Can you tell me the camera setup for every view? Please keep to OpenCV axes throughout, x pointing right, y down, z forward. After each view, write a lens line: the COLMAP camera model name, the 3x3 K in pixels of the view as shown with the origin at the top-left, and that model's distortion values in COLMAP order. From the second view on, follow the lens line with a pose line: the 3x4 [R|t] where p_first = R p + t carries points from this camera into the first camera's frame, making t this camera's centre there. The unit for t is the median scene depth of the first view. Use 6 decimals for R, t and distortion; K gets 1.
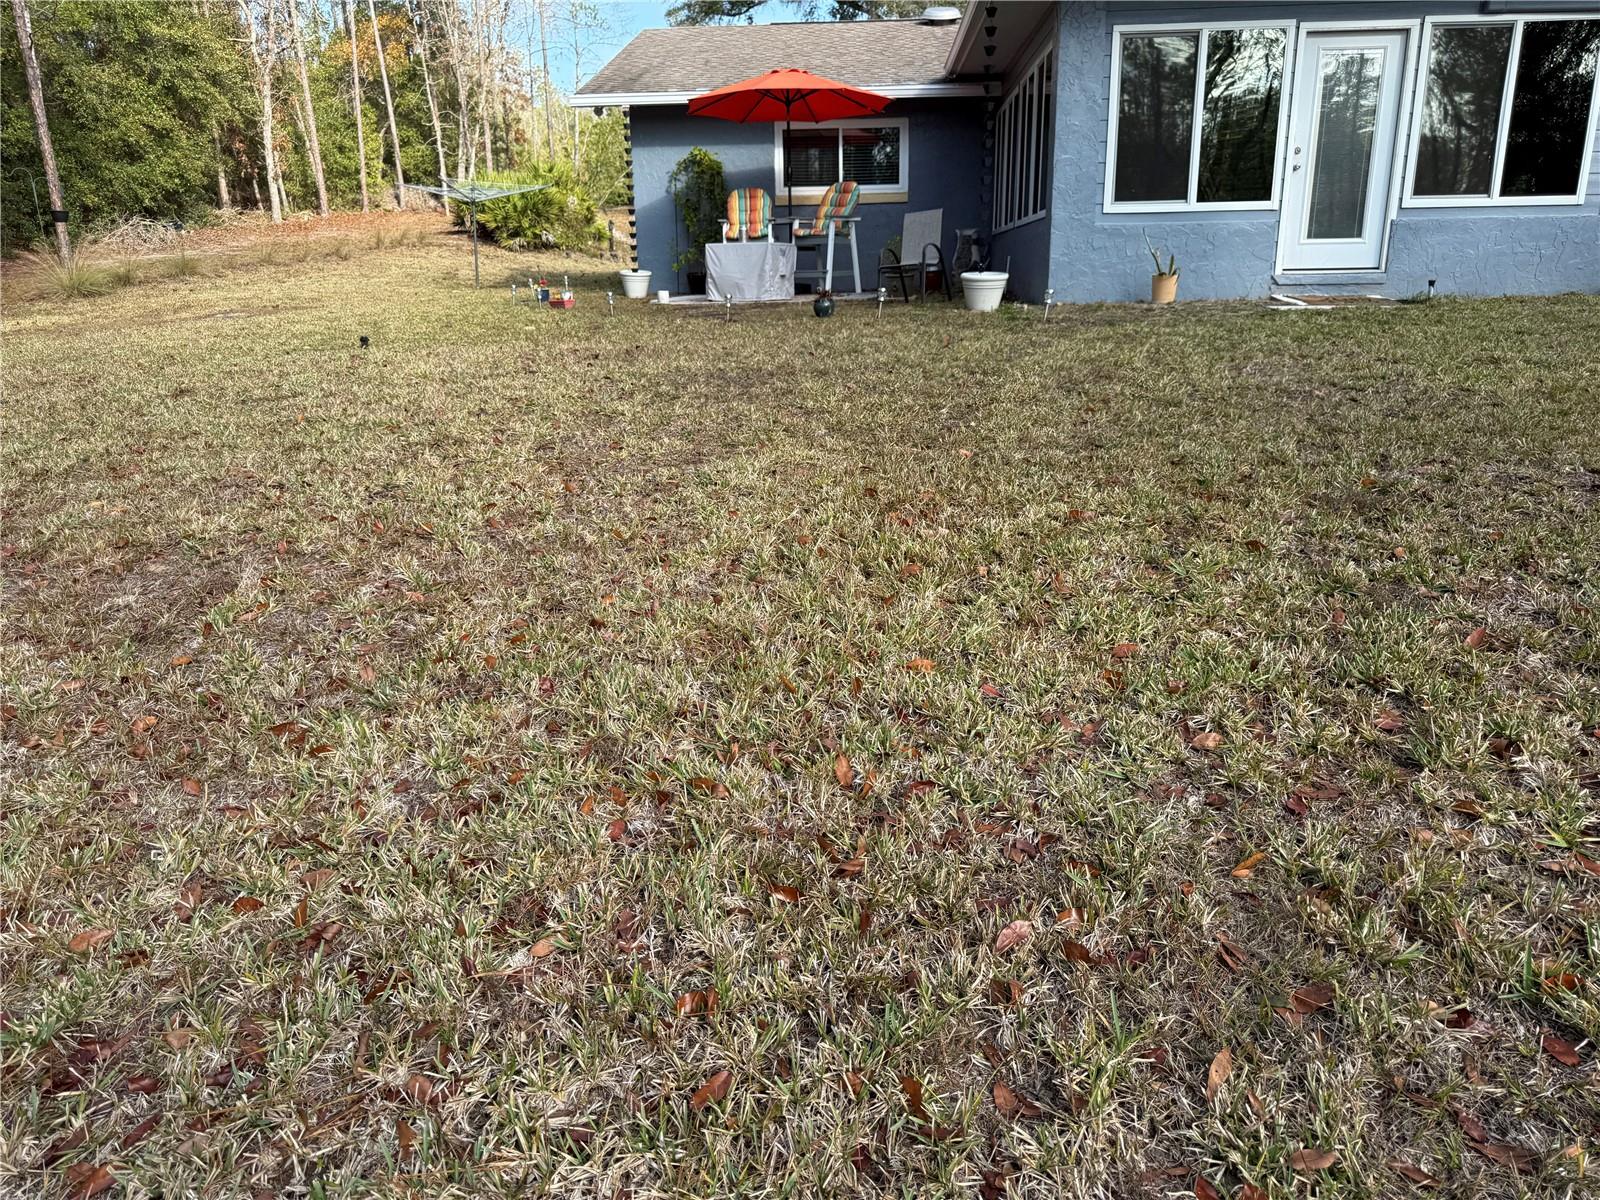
lens RADIAL K [[1135.8, 0, 800.0], [0, 1135.8, 600.0], [0, 0, 1]] dist [0.069582, -0.092322]
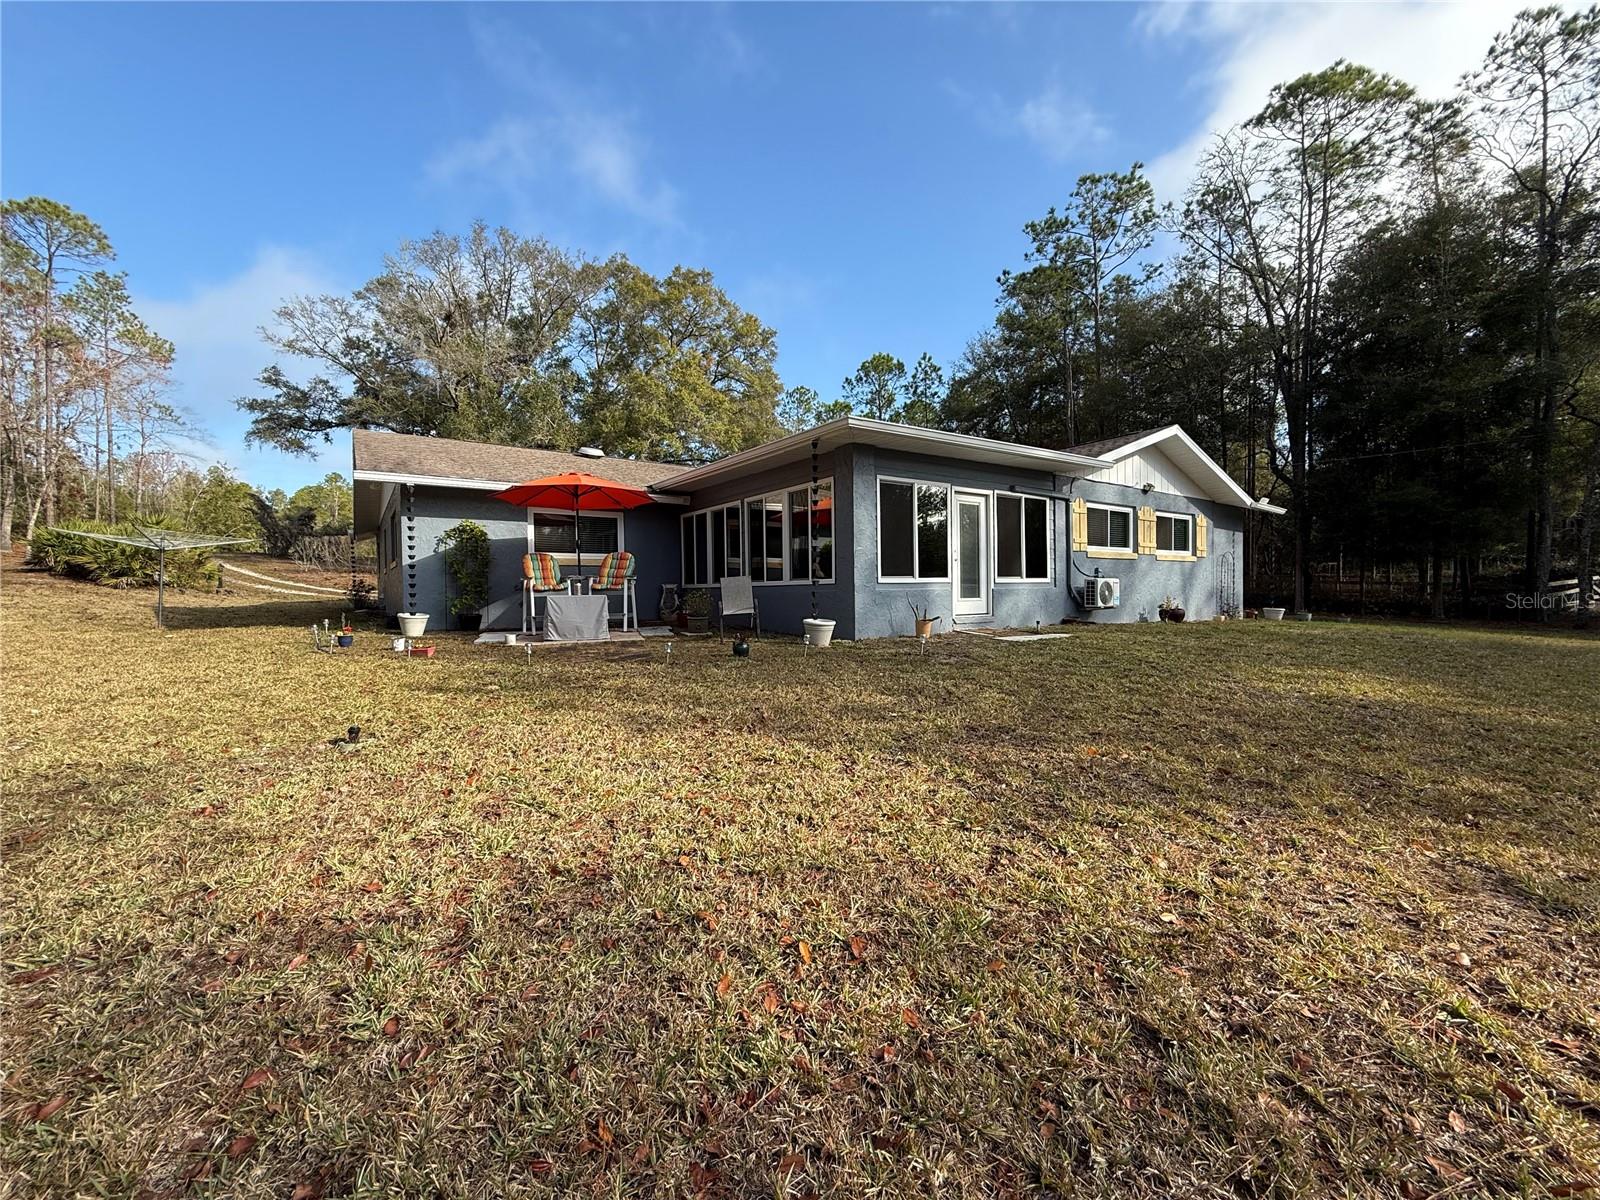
lens RADIAL K [[634.7, 0, 800.0], [0, 634.7, 600.0], [0, 0, 1]] dist [-0.000171, -0.000023]
pose [[0.775693, -0.004494, 0.631094, -0.367801], [0.173743, 0.962855, -0.206695, -0.149317], [-0.606724, 0.269980, 0.747661, 0.408931]]
